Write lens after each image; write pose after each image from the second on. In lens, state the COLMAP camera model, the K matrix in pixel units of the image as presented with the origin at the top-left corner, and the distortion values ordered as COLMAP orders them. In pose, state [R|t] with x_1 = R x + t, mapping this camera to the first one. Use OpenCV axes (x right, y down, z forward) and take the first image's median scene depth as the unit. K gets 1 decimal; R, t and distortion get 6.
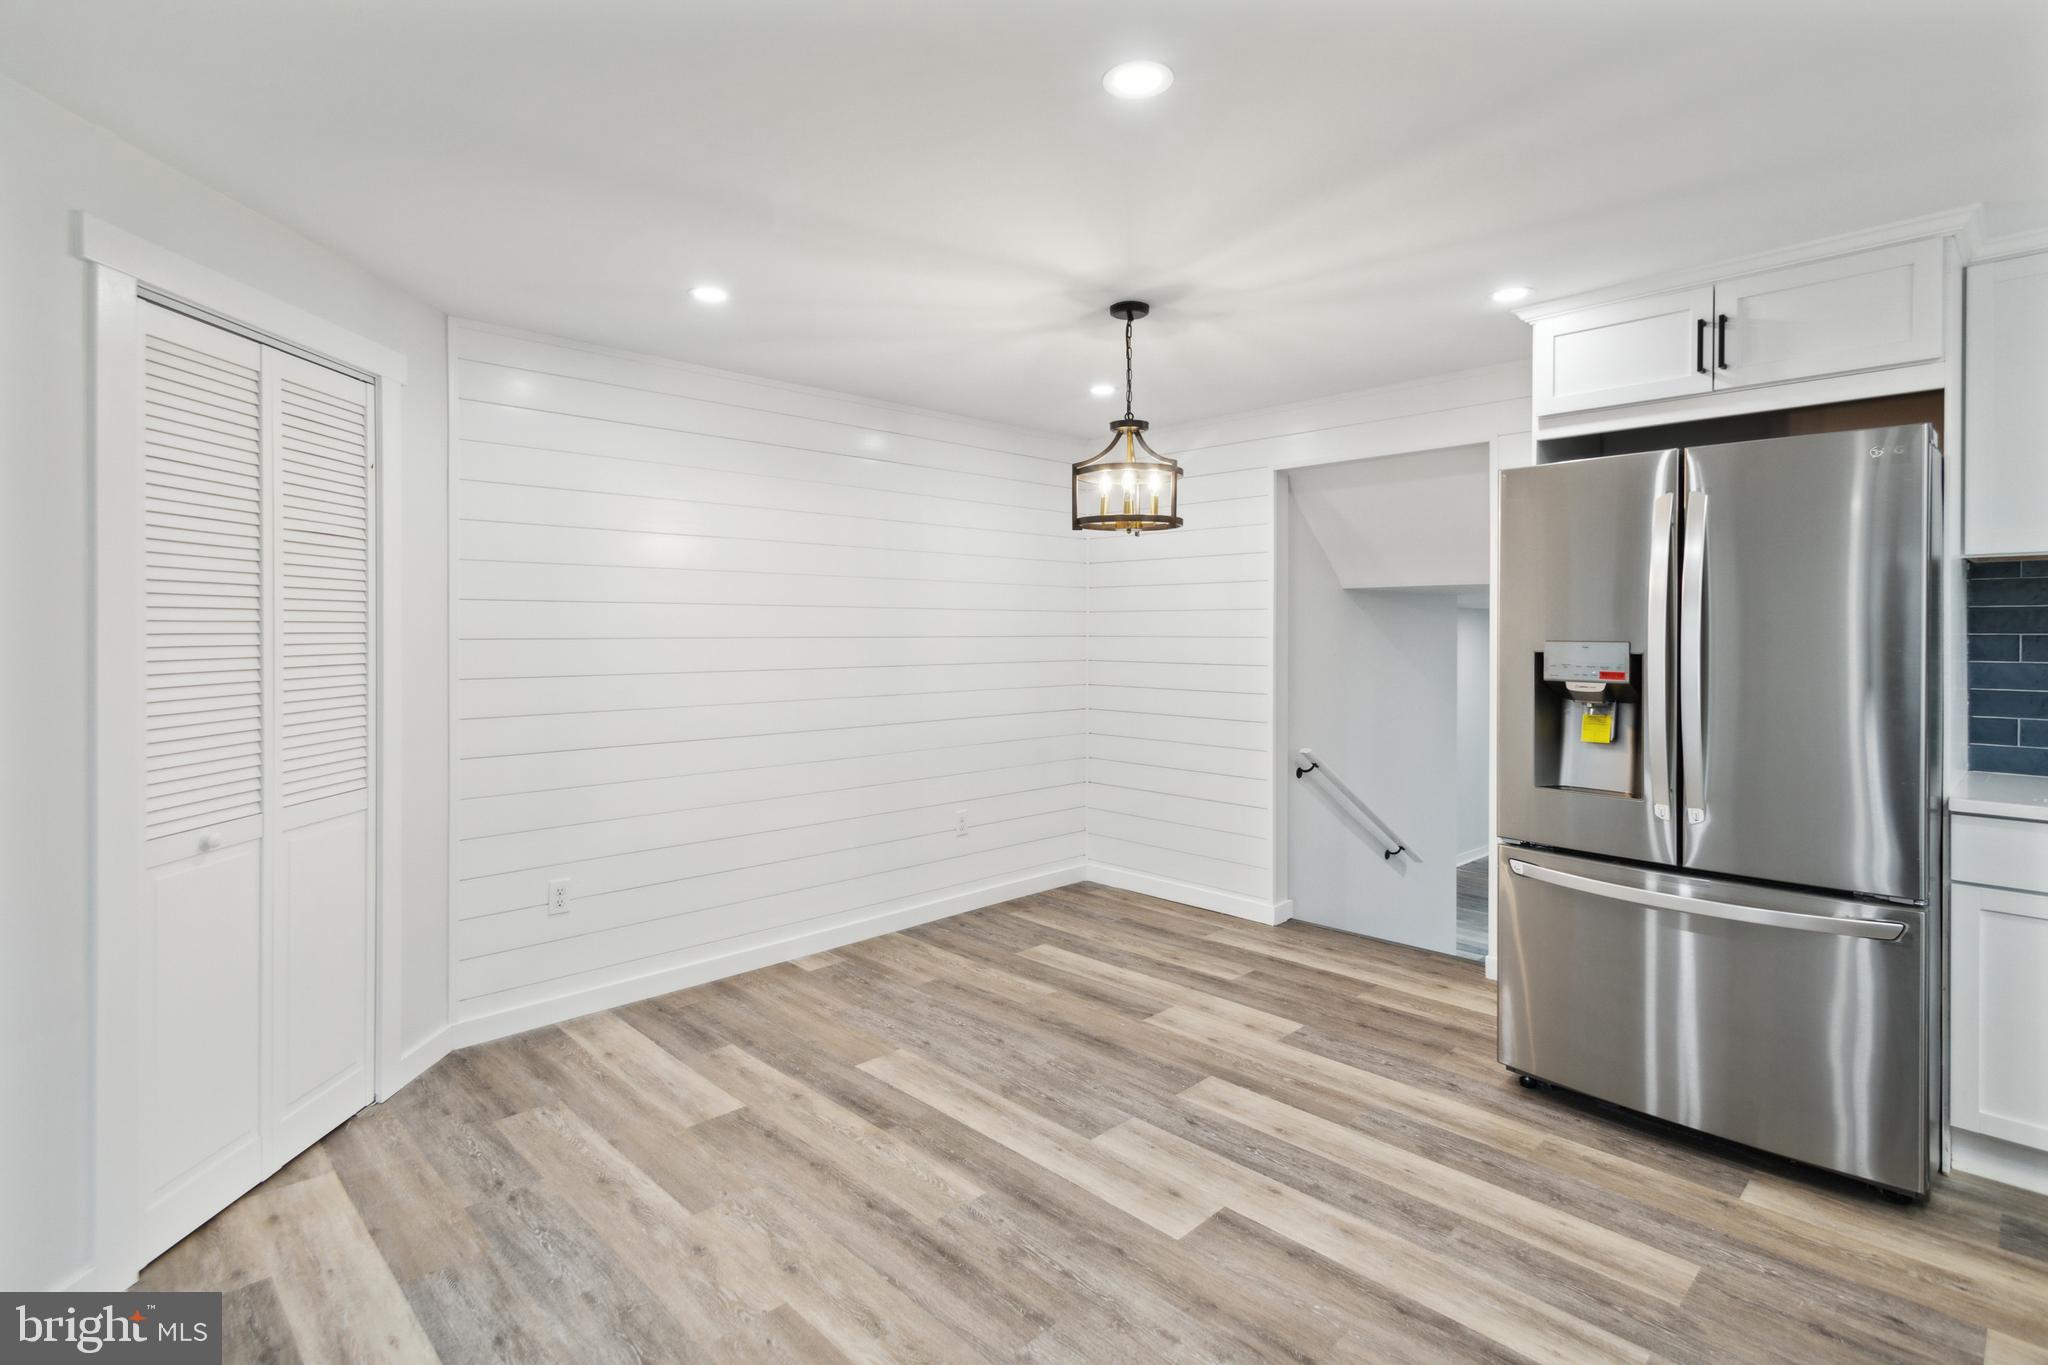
lens RADIAL K [[986.1, 0, 1016.4], [0, 986.1, 638.3], [0, 0, 1]] dist [0.000408, -0.000051]
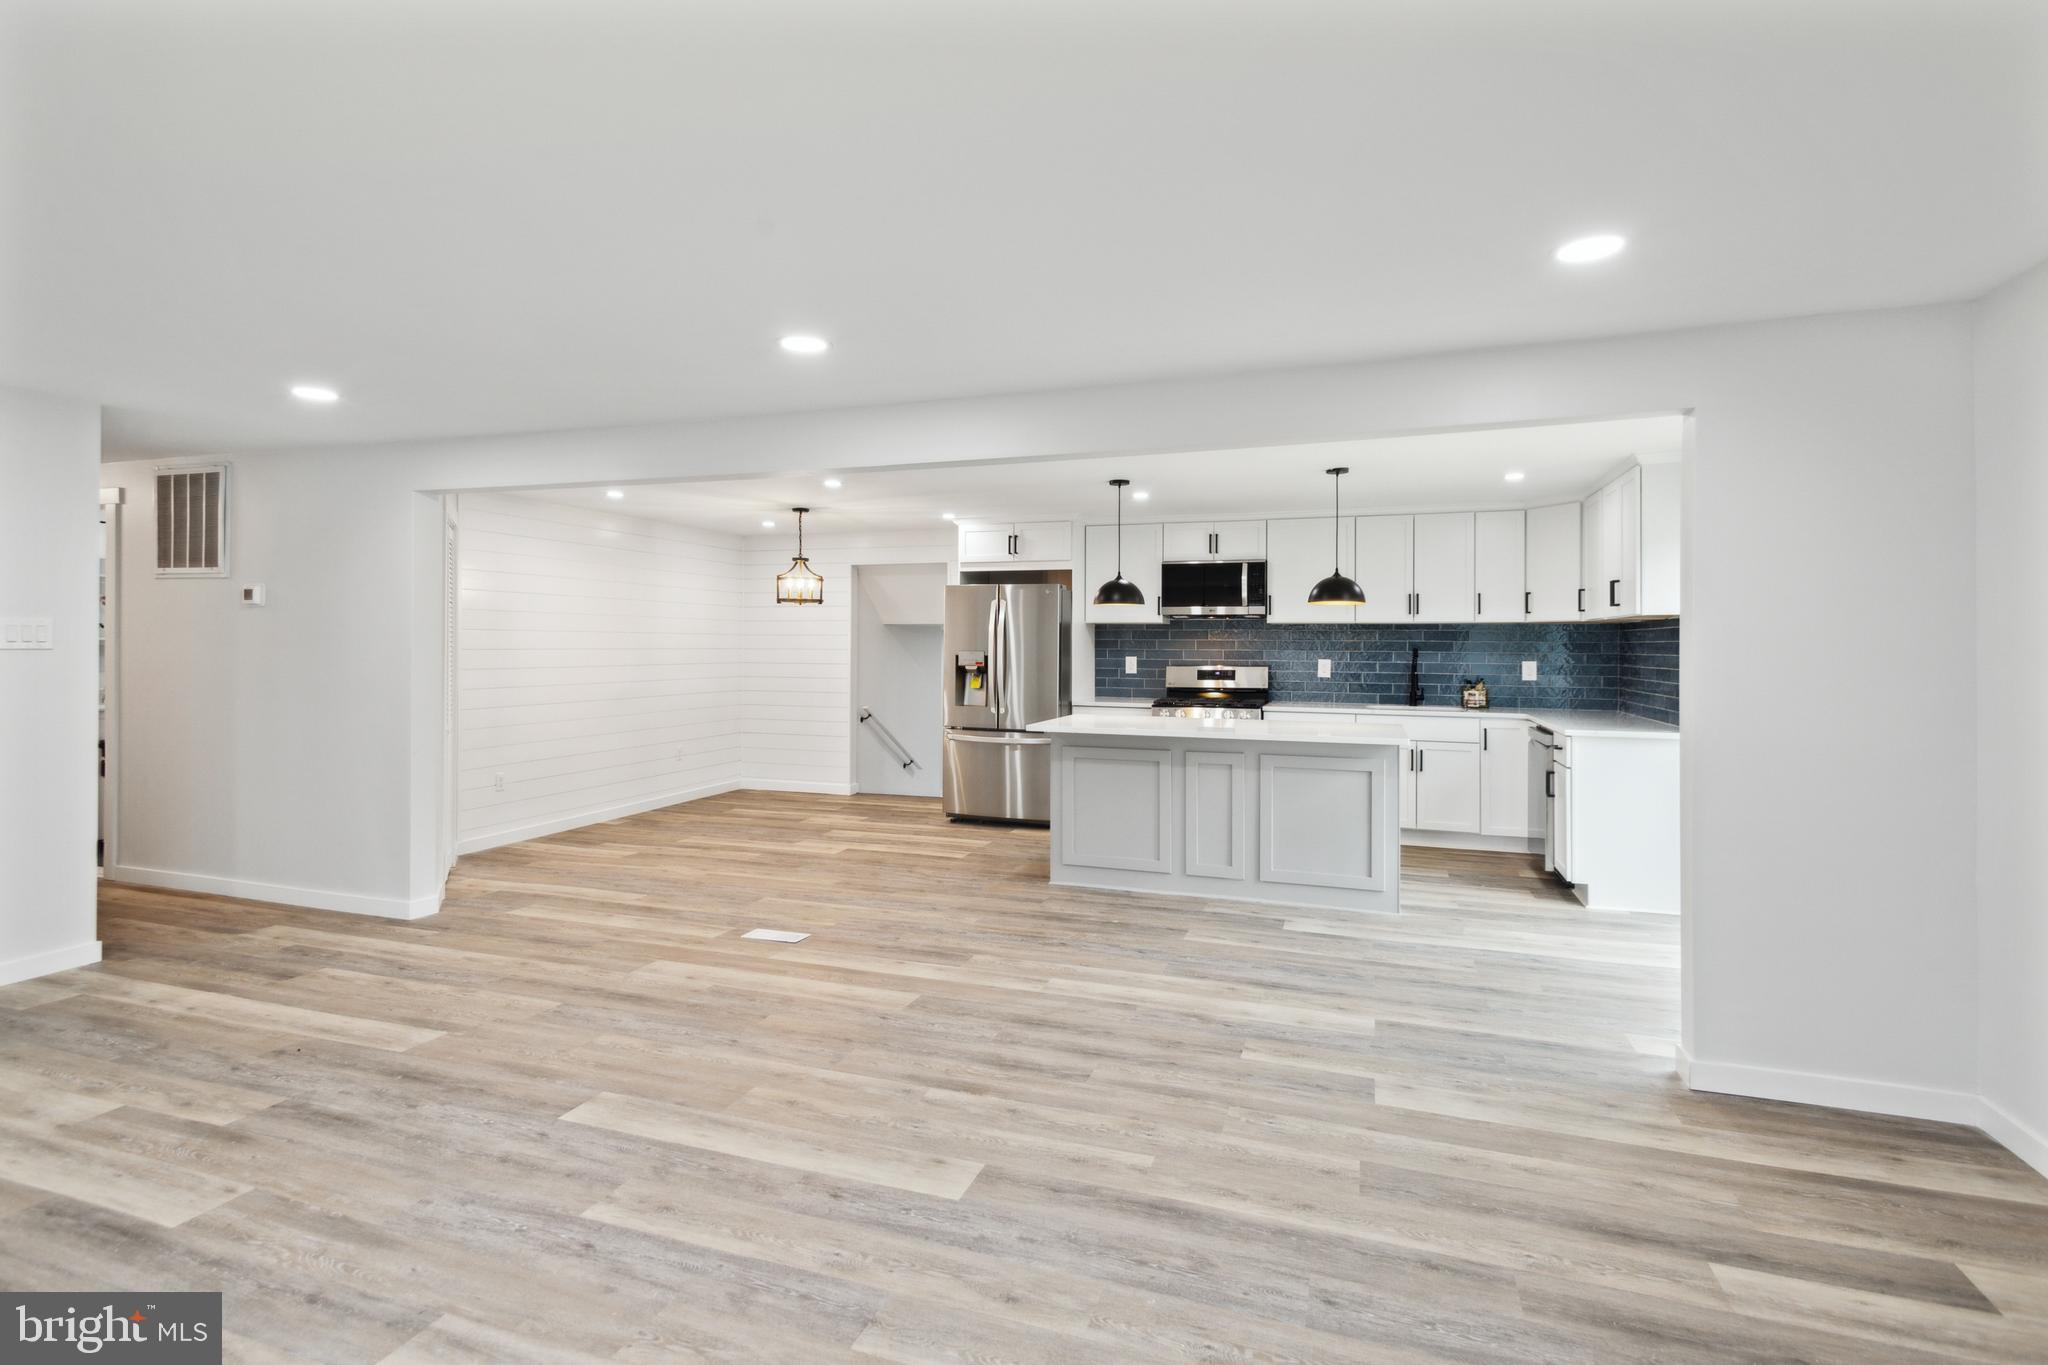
lens RADIAL K [[986.1, 0, 1016.4], [0, 986.1, 638.3], [0, 0, 1]] dist [0.000408, -0.000051]
pose [[0.894125, 0.011094, 0.447681, -0.479889], [-0.004180, 0.999856, -0.016429, 0.010756], [-0.447799, 0.012818, 0.894042, -1.346252]]
